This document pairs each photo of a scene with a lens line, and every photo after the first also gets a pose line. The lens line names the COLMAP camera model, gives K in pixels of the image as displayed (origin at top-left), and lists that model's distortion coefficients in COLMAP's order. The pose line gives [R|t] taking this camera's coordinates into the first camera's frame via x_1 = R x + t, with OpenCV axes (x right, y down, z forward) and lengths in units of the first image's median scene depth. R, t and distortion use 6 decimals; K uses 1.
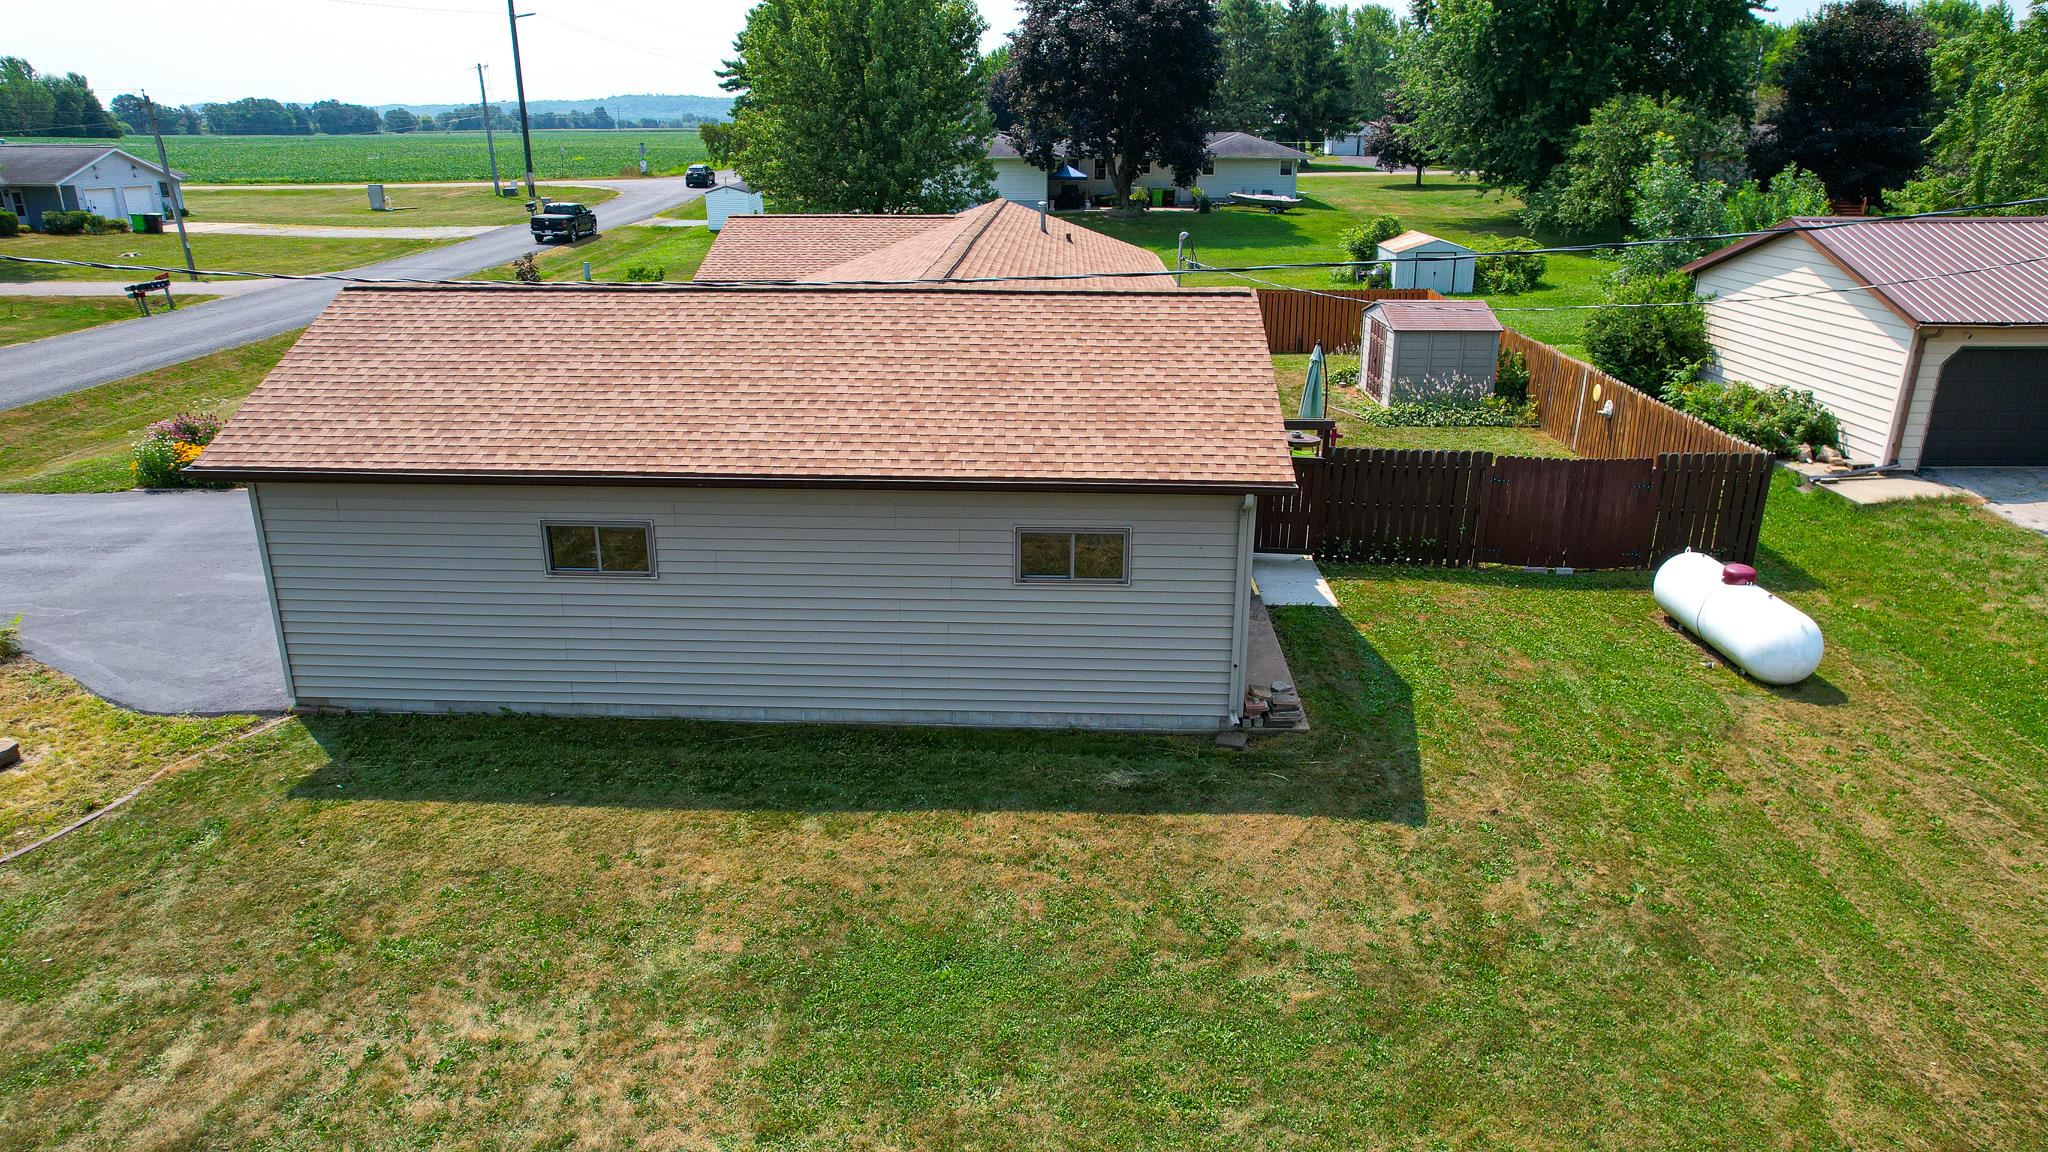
lens RADIAL K [[1300.2, 0, 1029.0], [0, 1300.2, 585.3], [0, 0, 1]] dist [-0.075103, 0.063634]
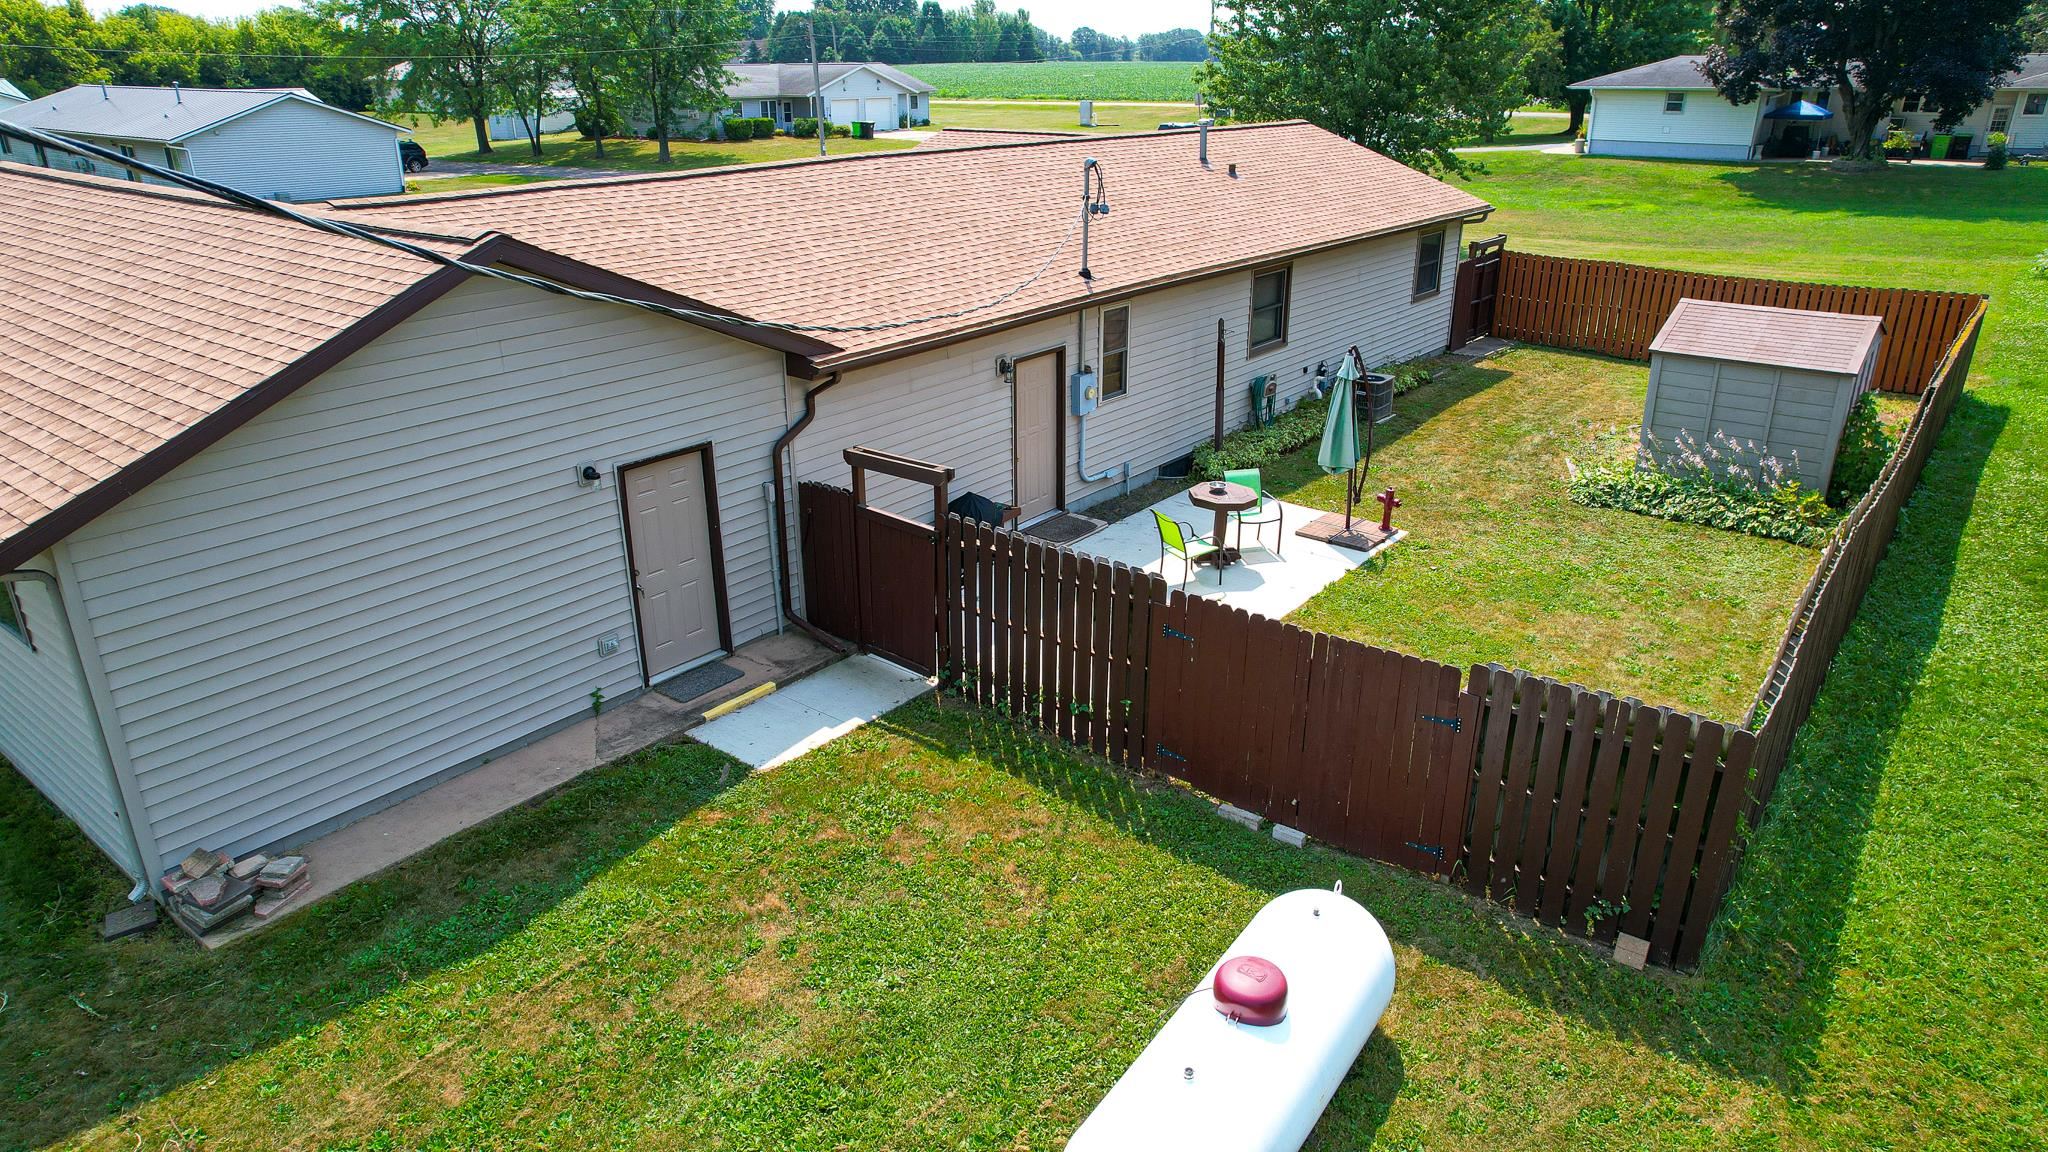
lens RADIAL K [[1300.2, 0, 1029.0], [0, 1300.2, 585.3], [0, 0, 1]] dist [-0.075103, 0.063634]
pose [[0.803463, 0.221721, -0.552528, 0.402659], [-0.195796, 0.974847, 0.106473, -0.097094], [0.562238, 0.022636, 0.826666, 0.344360]]
